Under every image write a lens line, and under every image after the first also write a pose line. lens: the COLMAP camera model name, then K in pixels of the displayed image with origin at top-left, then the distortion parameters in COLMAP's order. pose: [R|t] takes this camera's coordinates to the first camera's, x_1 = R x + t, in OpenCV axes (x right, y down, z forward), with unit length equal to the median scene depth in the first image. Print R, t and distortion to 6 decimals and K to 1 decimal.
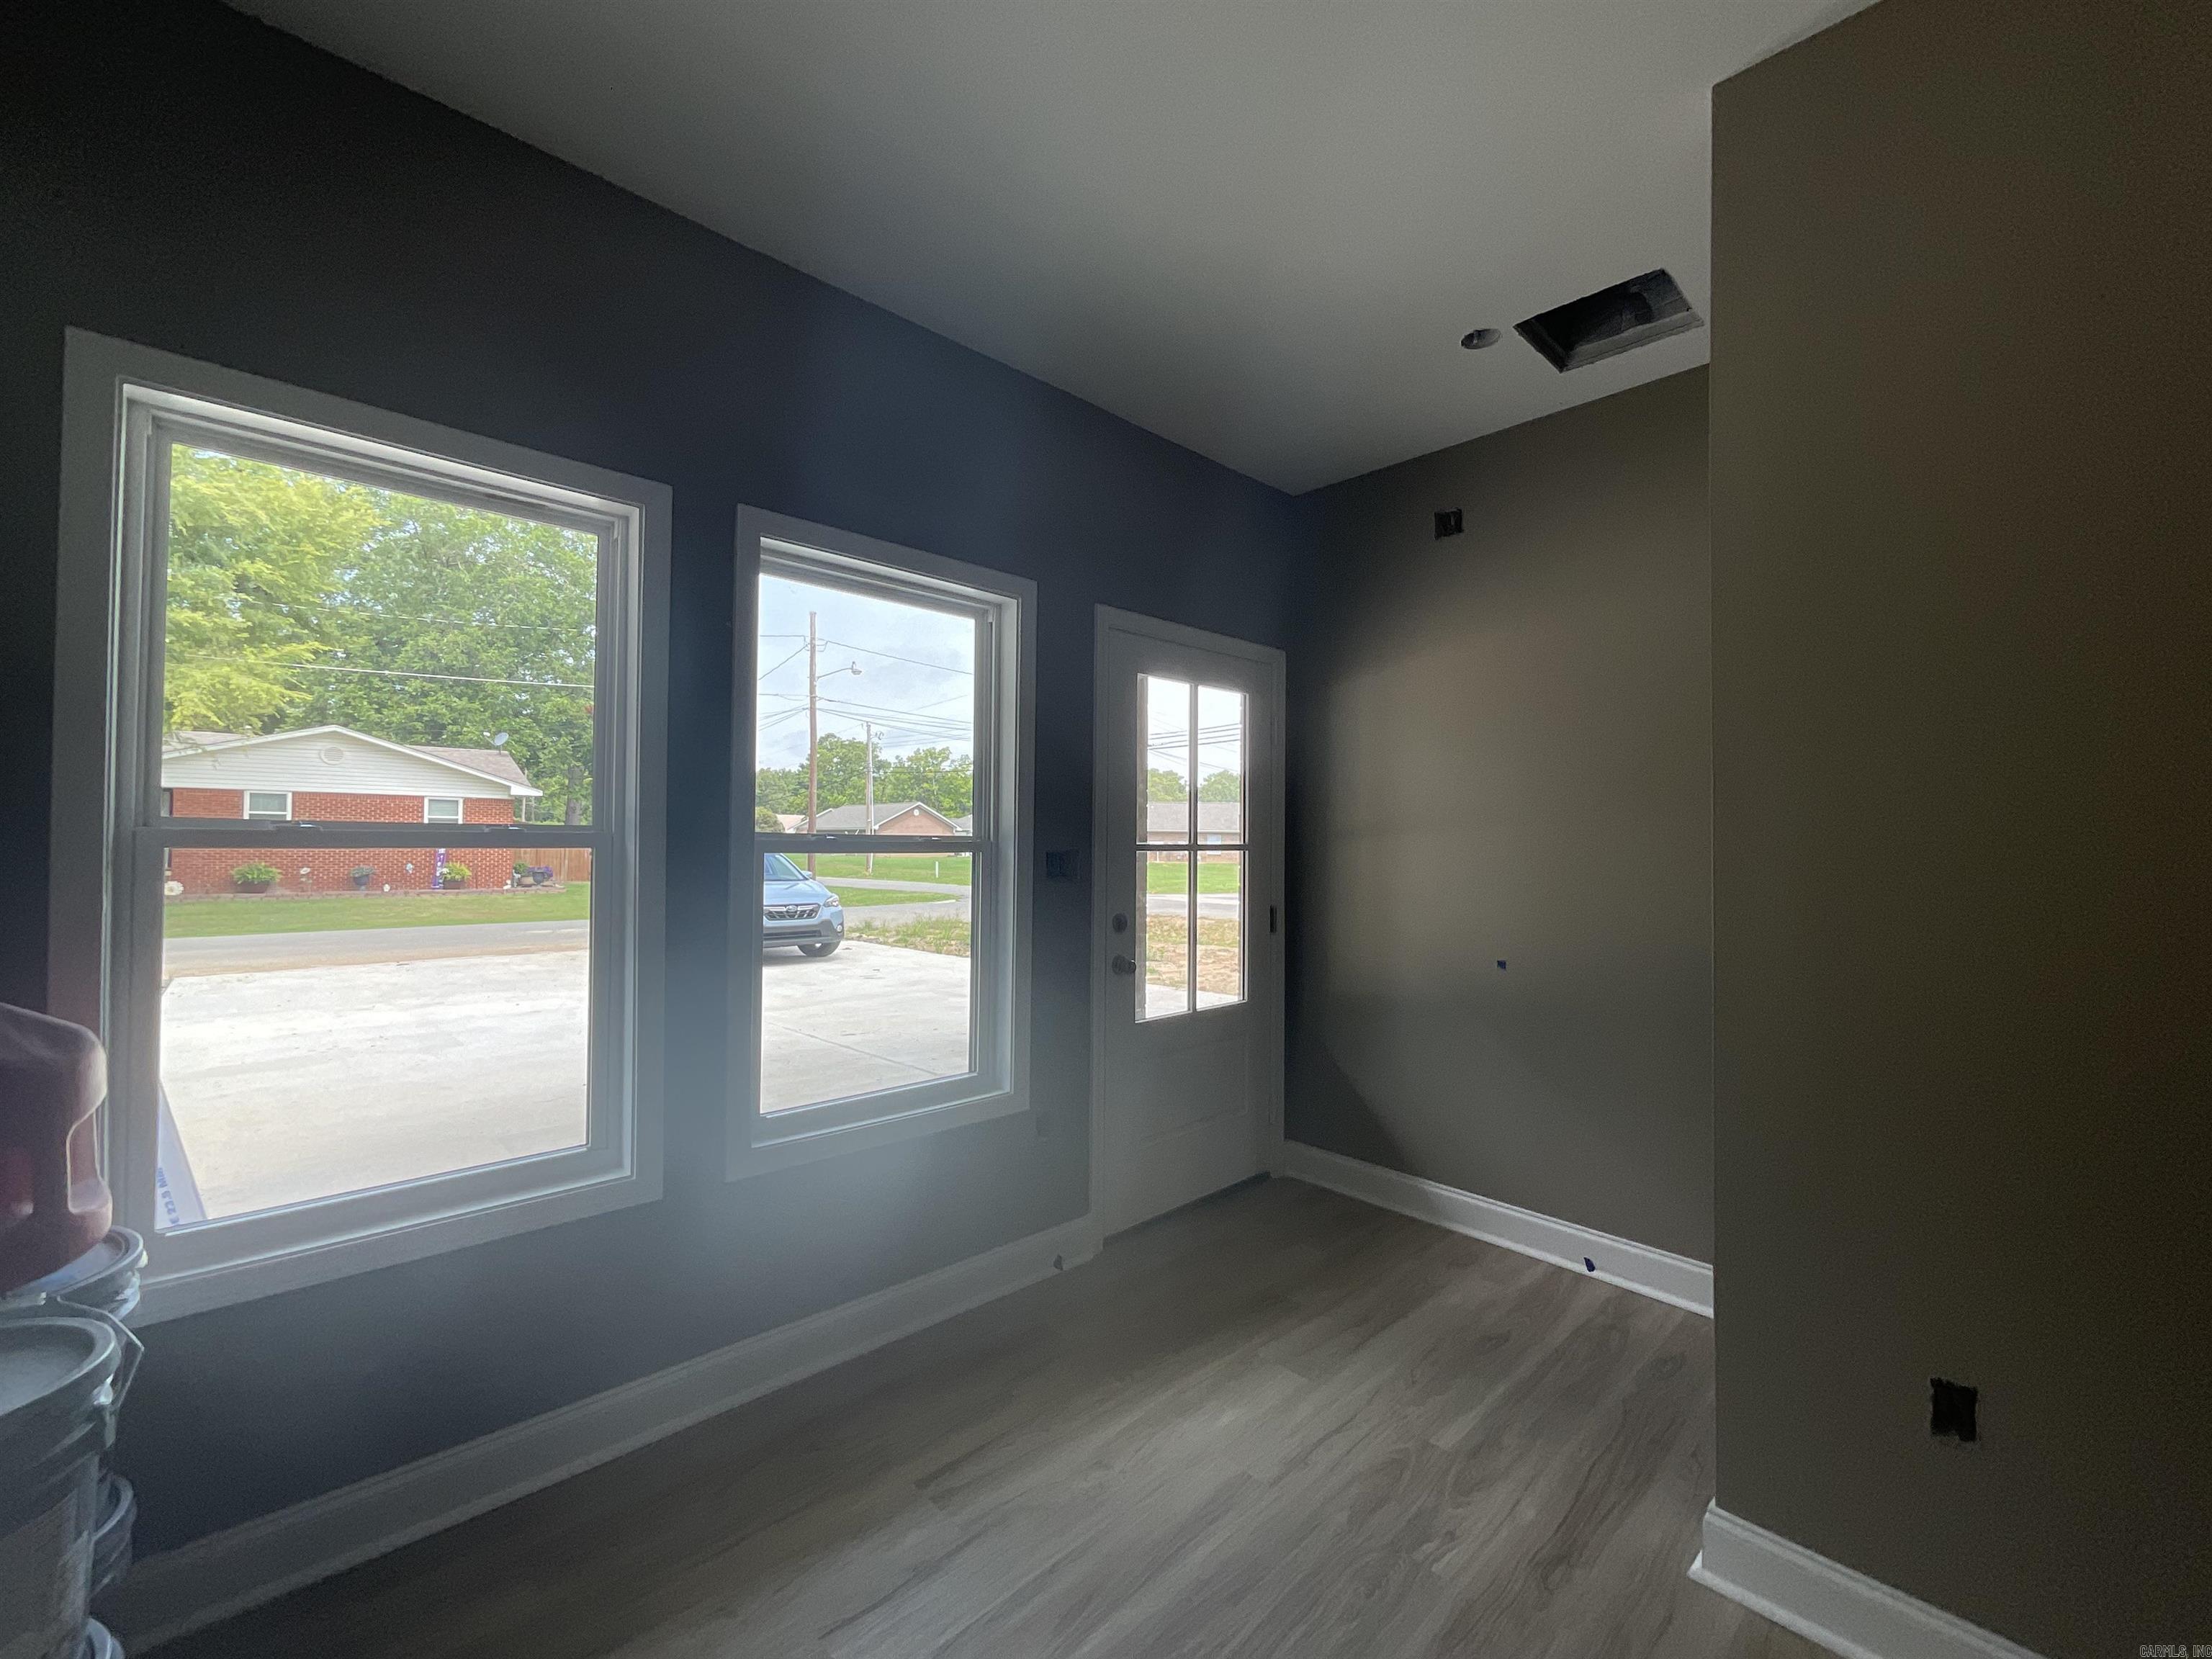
lens RADIAL K [[900.2, 0, 1106.0], [0, 900.2, 829.5], [0, 0, 1]] dist [0.001524, -0.000497]
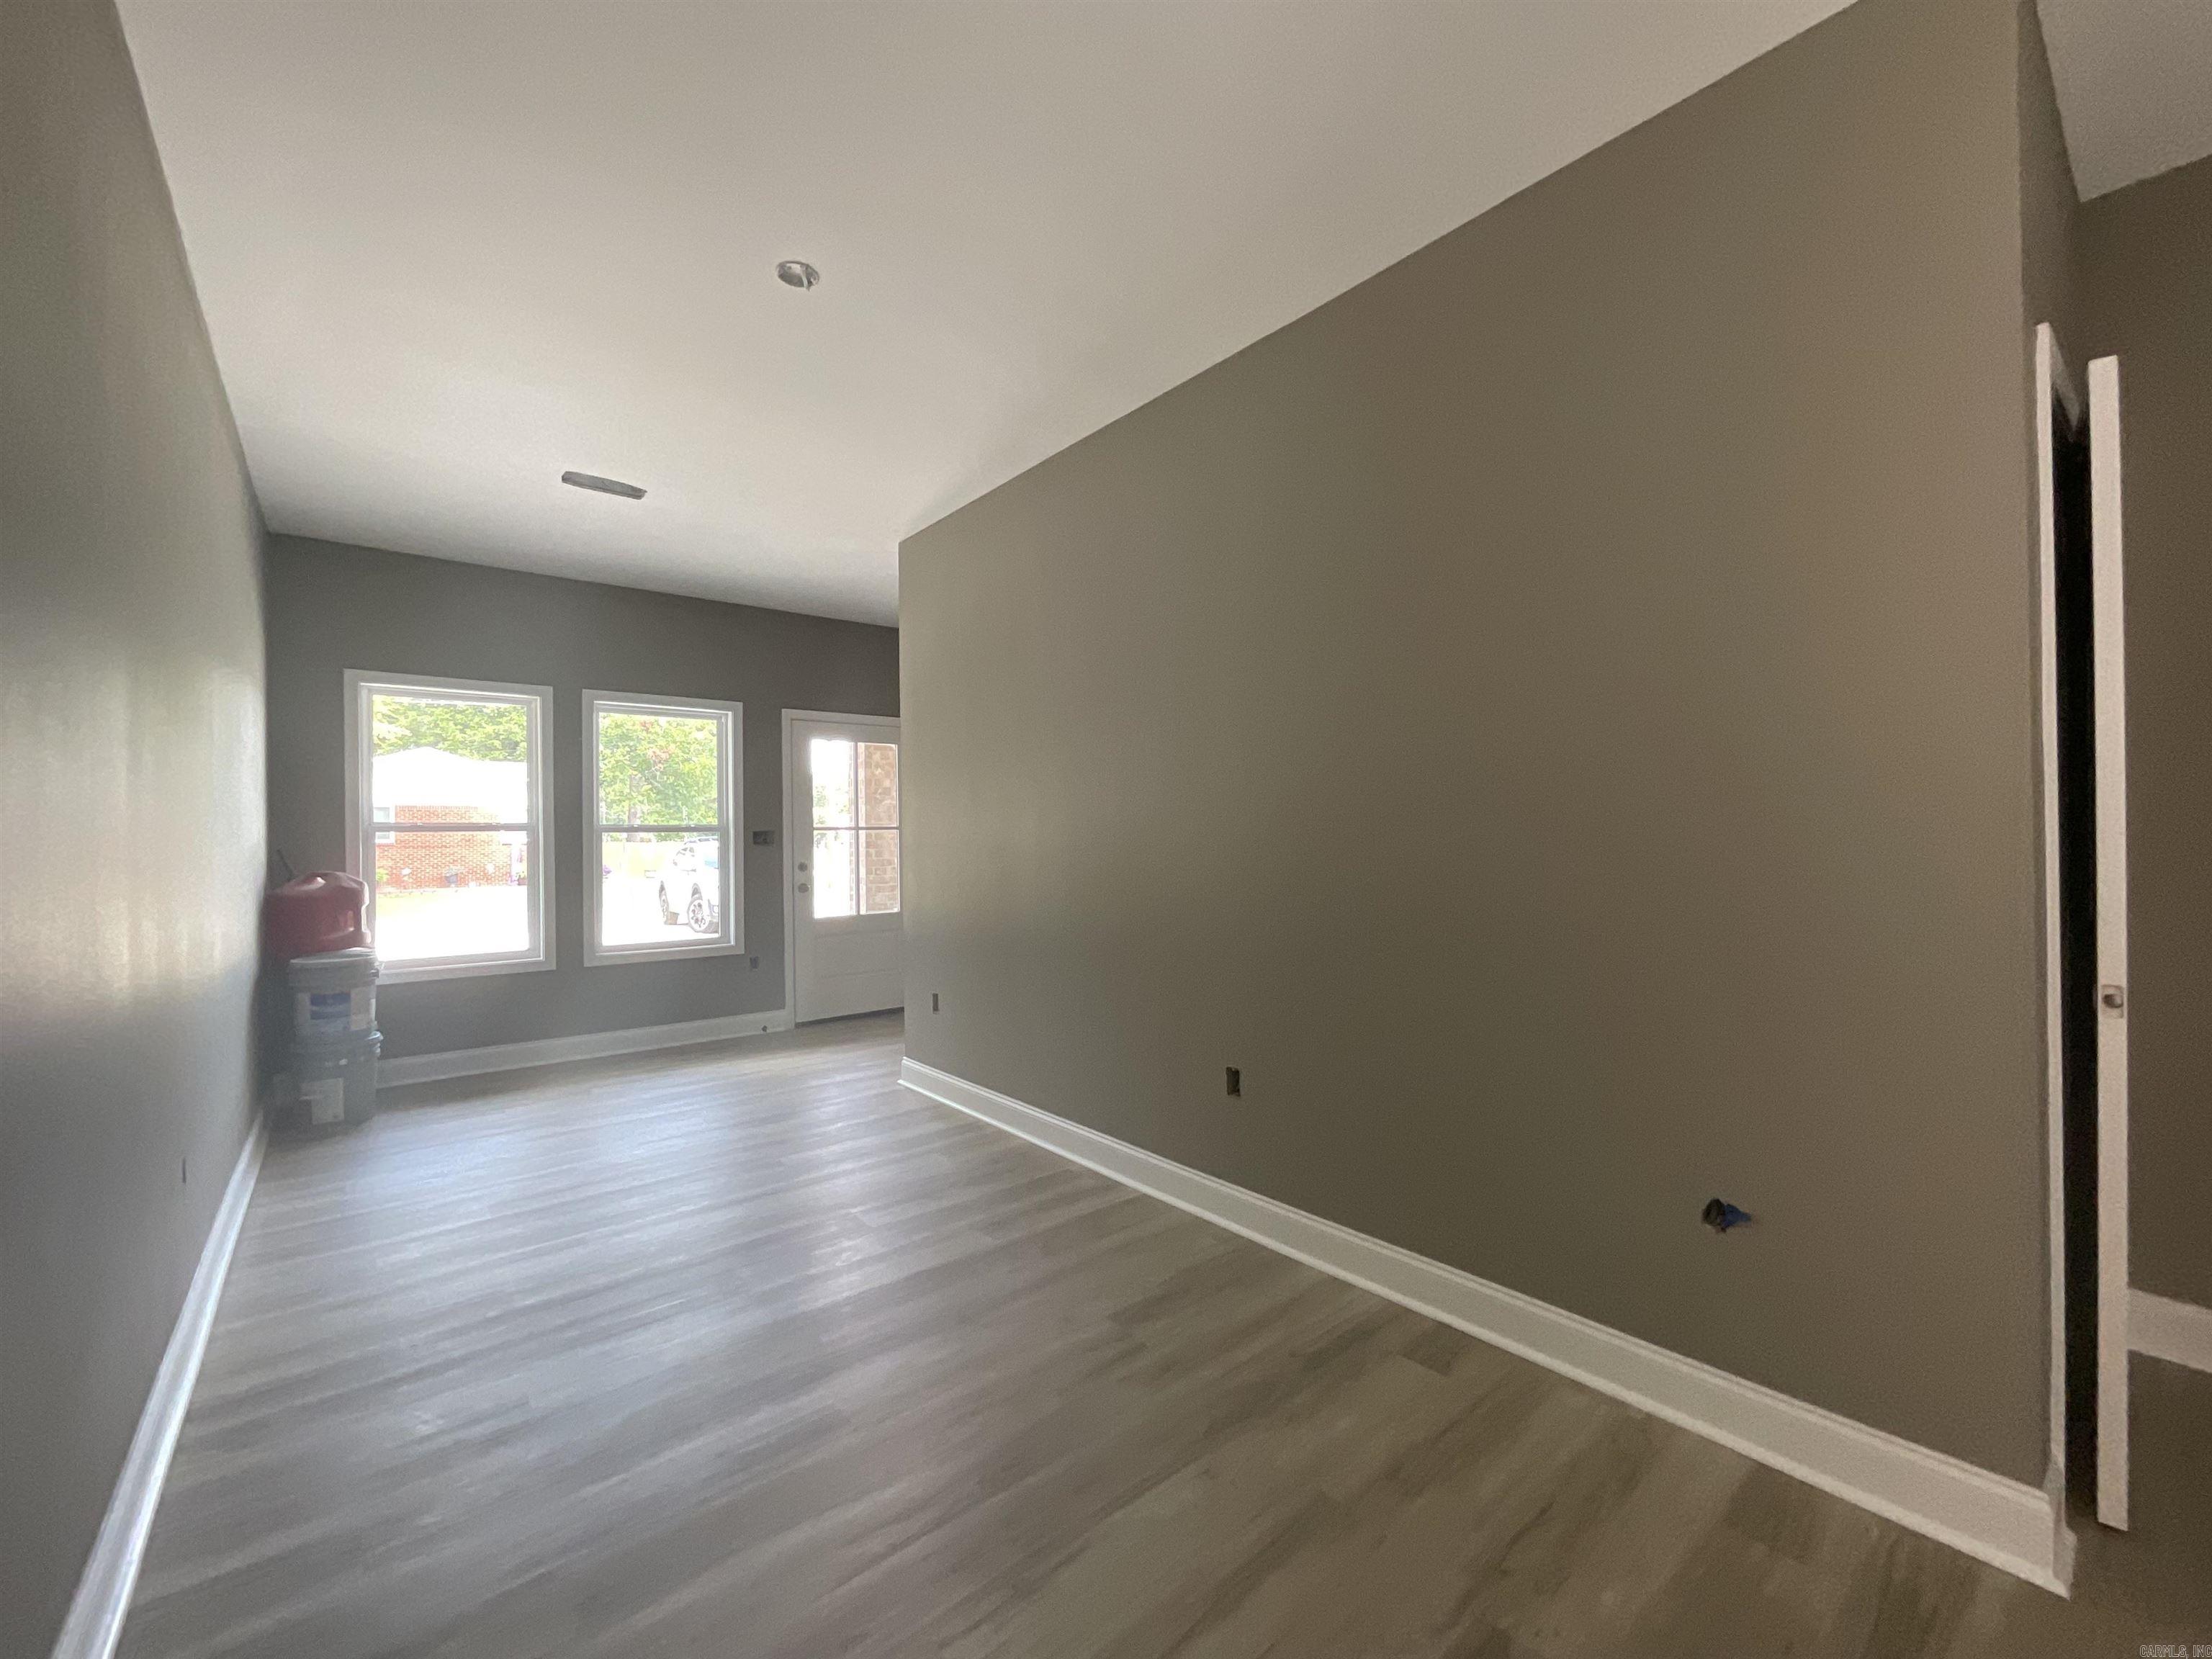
lens RADIAL K [[912.0, 0, 1106.0], [0, 912.0, 829.5], [0, 0, 1]] dist [-0.000260, -0.000080]
pose [[0.997357, -0.021865, -0.069287, 0.773338], [0.022419, 0.999722, 0.007232, 0.020849], [0.069110, -0.008766, 0.997571, -0.904024]]
